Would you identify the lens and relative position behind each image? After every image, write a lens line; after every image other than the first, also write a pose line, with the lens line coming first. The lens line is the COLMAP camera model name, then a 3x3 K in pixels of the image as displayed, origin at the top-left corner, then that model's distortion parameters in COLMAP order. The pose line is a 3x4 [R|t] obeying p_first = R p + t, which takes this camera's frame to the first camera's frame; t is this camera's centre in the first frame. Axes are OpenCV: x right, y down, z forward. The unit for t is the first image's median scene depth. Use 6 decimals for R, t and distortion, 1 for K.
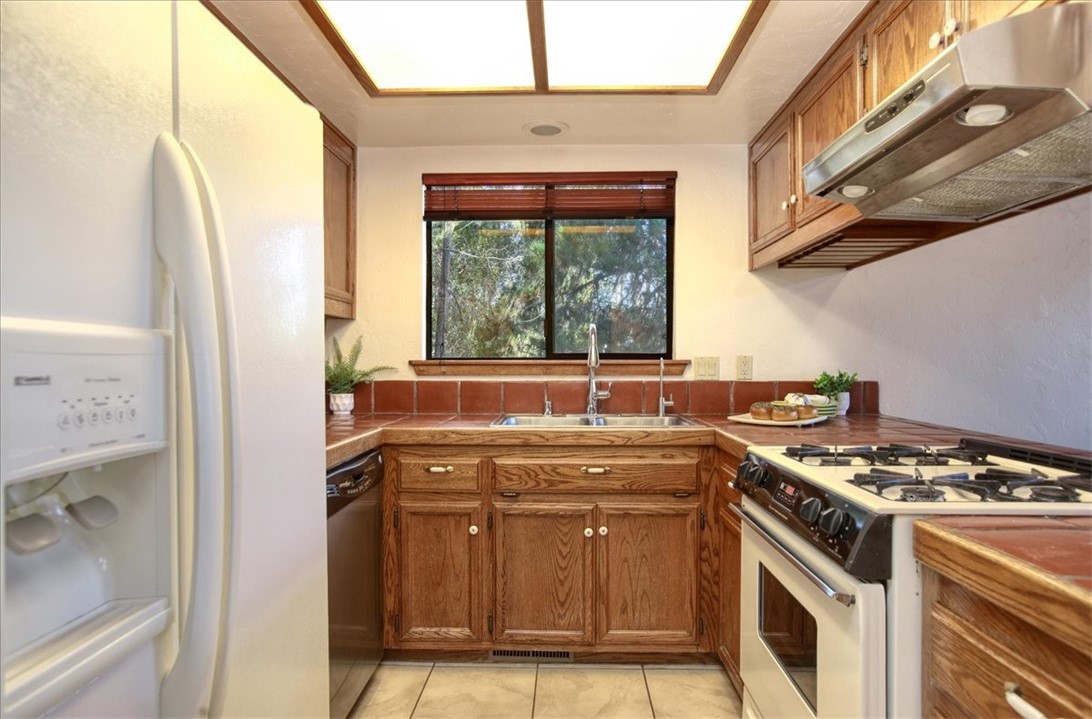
lens RADIAL K [[610.3, 0, 571.2], [0, 610.3, 369.0], [0, 0, 1]] dist [-0.045737, 0.040375]
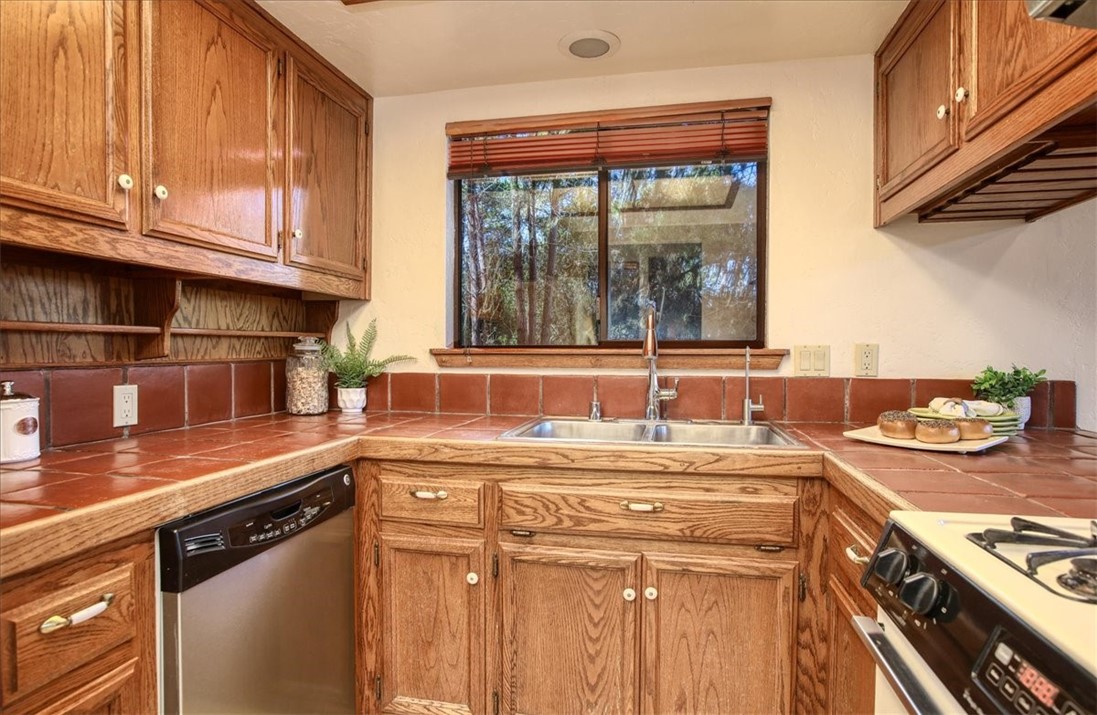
lens RADIAL K [[593.0, 0, 544.8], [0, 593.0, 364.3], [0, 0, 1]] dist [-0.055595, 0.034638]
pose [[0.978363, 0.007999, -0.206739, 0.070240], [-0.005627, 0.999912, 0.012055, -0.004541], [0.206817, -0.010631, 0.978322, 0.314096]]
